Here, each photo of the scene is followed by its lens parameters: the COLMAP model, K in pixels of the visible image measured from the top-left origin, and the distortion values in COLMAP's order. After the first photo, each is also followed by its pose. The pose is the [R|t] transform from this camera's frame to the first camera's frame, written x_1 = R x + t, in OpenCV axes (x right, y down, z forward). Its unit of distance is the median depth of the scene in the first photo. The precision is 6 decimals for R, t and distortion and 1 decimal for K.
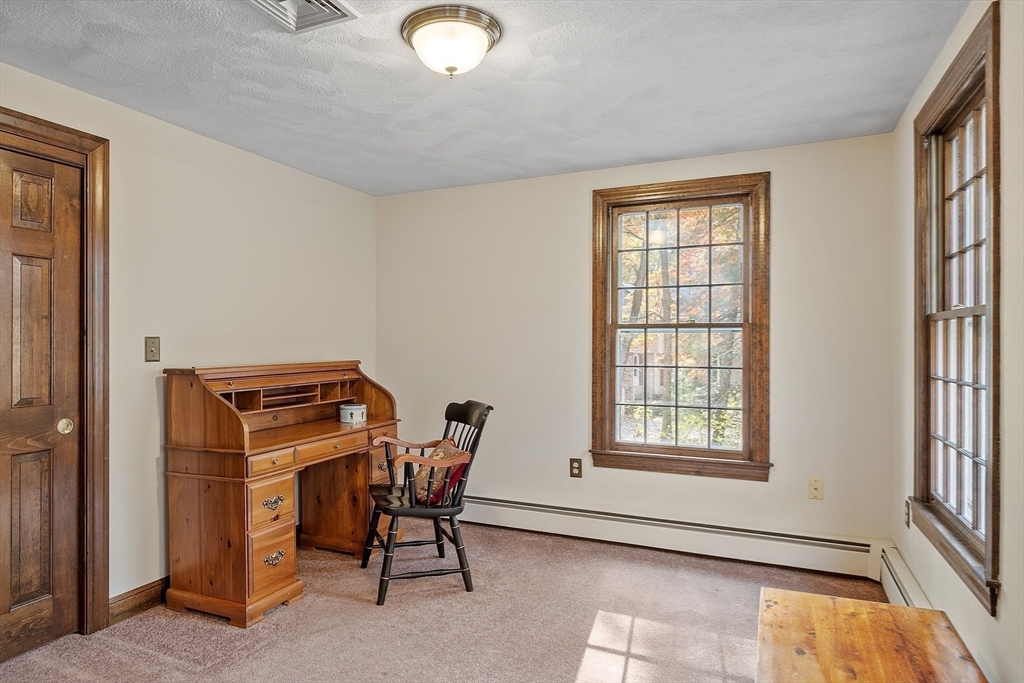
lens RADIAL K [[582.6, 0, 514.8], [0, 582.6, 349.0], [0, 0, 1]] dist [0.000312, 0.000065]
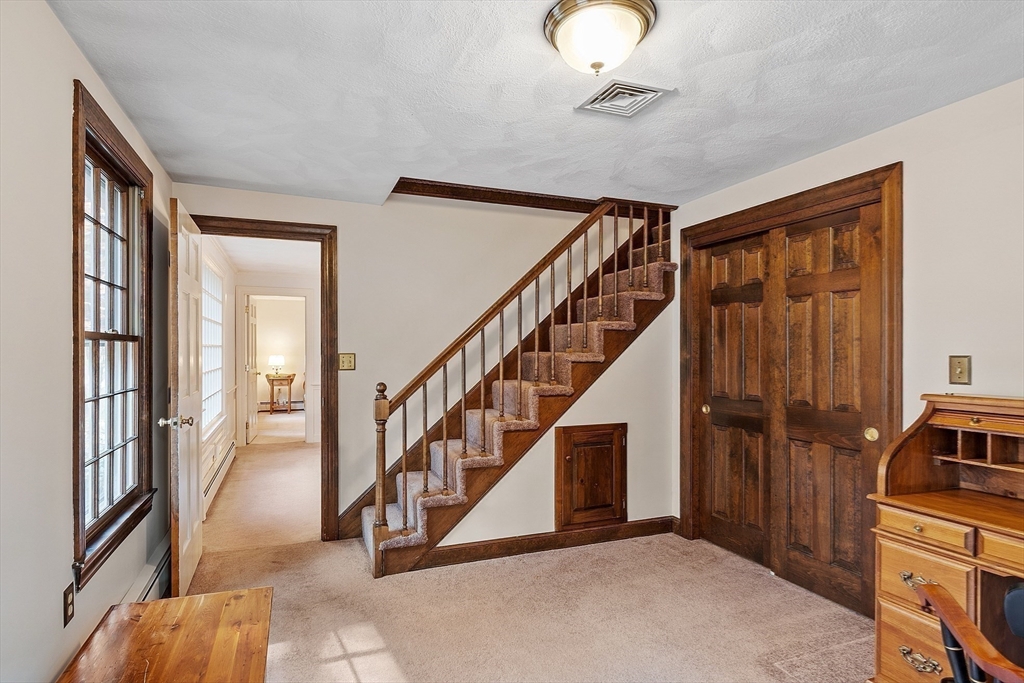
lens RADIAL K [[582.6, 0, 514.8], [0, 582.6, 349.0], [0, 0, 1]] dist [0.000312, 0.000065]
pose [[-0.704267, -0.001412, -0.709934, 0.505572], [-0.009281, 0.999931, 0.007219, -0.034497], [0.709875, 0.011673, -0.704231, 1.266356]]
